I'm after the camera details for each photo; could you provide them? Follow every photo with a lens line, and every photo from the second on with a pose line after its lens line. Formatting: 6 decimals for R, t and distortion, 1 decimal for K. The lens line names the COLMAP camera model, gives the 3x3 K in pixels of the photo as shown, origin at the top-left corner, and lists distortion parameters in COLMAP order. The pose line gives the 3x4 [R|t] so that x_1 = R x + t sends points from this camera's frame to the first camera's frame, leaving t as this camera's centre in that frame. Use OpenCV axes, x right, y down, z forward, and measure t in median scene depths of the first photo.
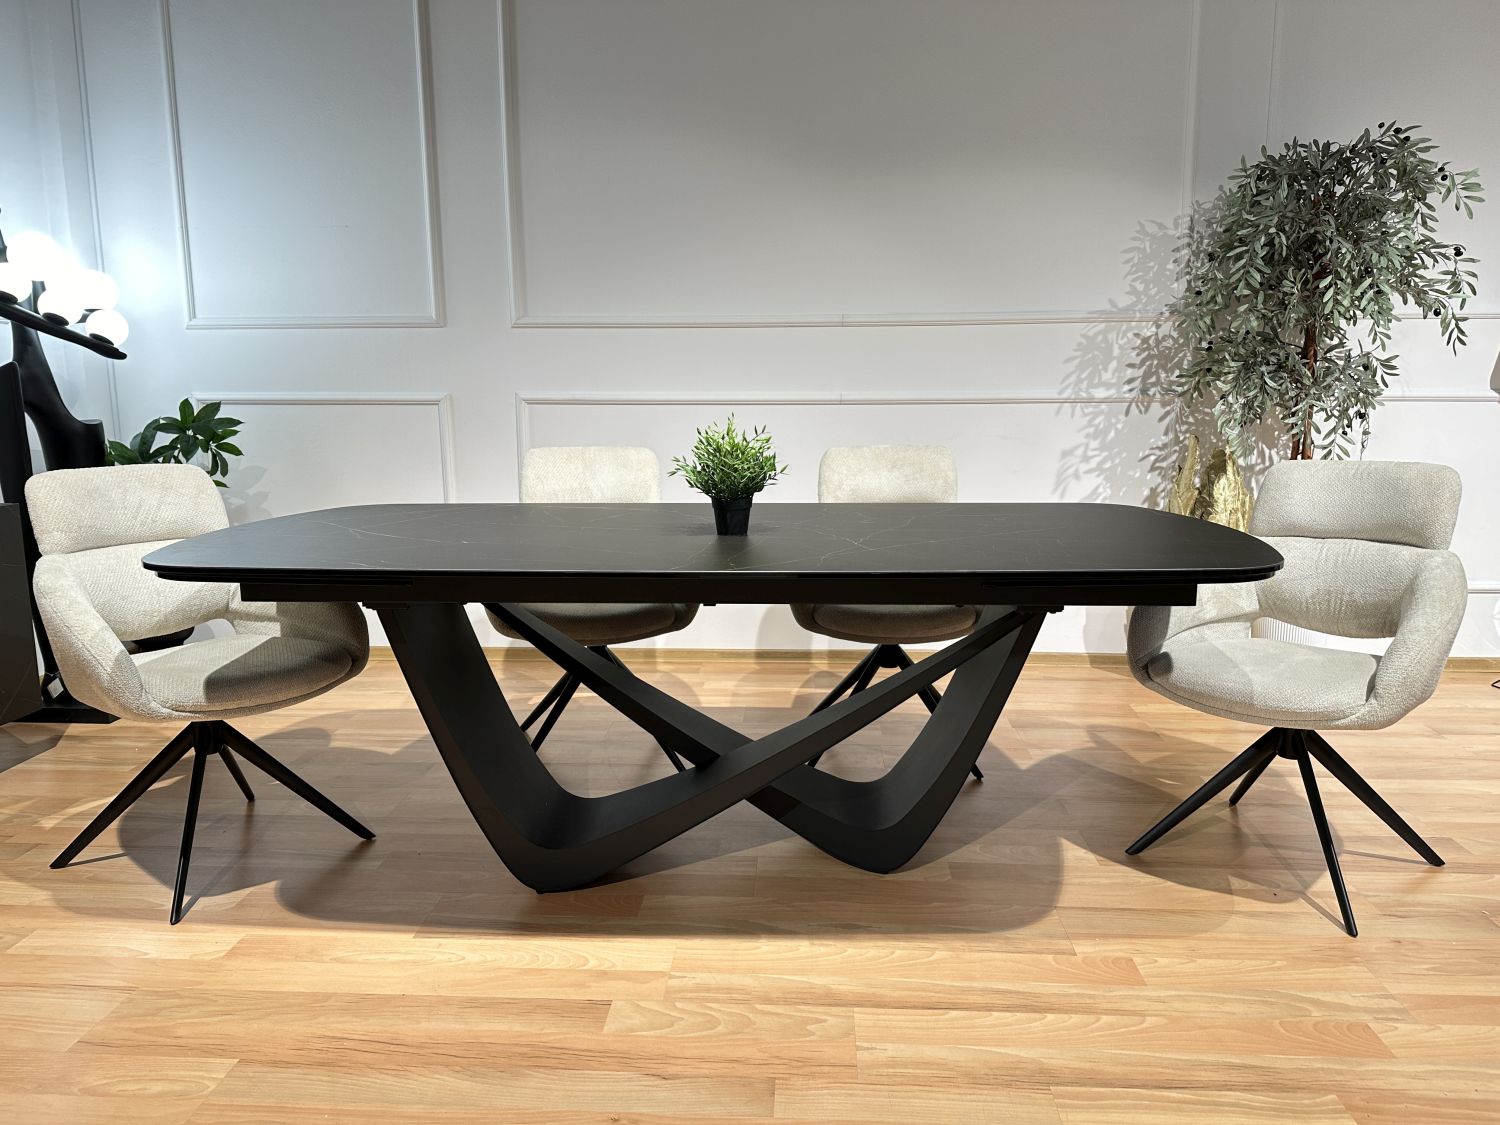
lens RADIAL K [[1062.0, 0, 760.0], [0, 1062.0, 558.2], [0, 0, 1]] dist [0.023868, -0.031842]
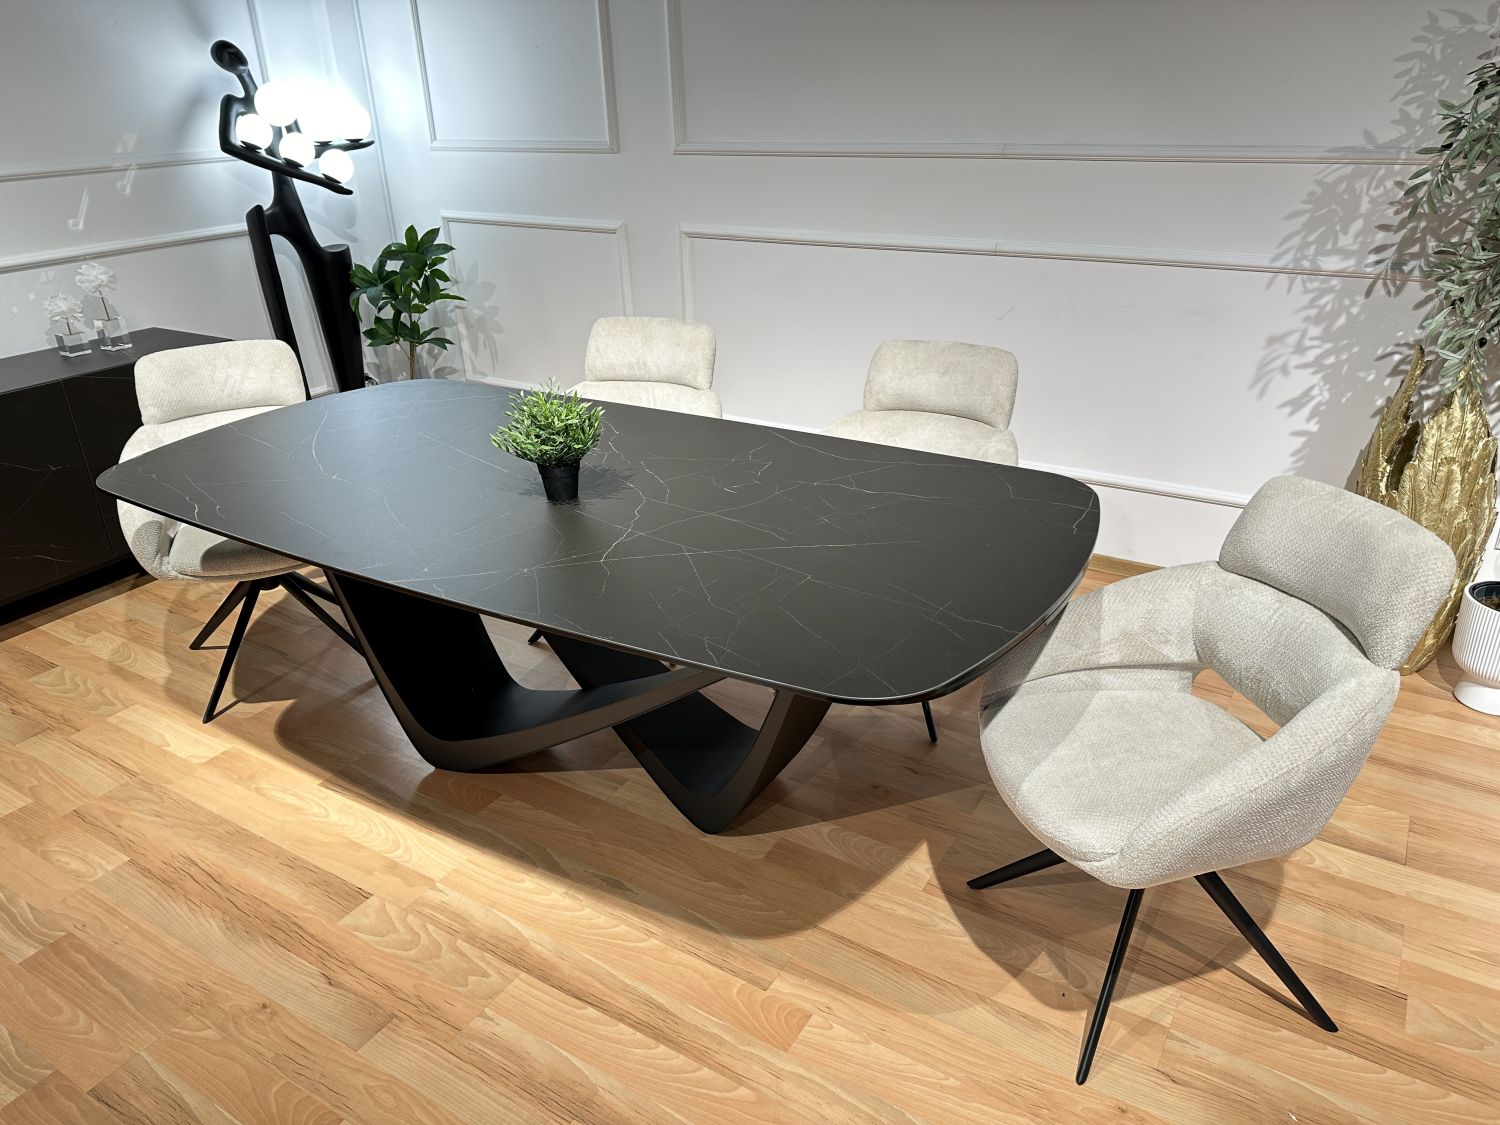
lens RADIAL K [[1062.0, 0, 762.6], [0, 1062.0, 569.9], [0, 0, 1]] dist [0.023868, -0.031842]
pose [[0.879063, 0.185045, -0.439325, 0.541318], [-0.054227, 0.954419, 0.293501, -0.237604], [0.473611, -0.234183, 0.849029, 0.210412]]
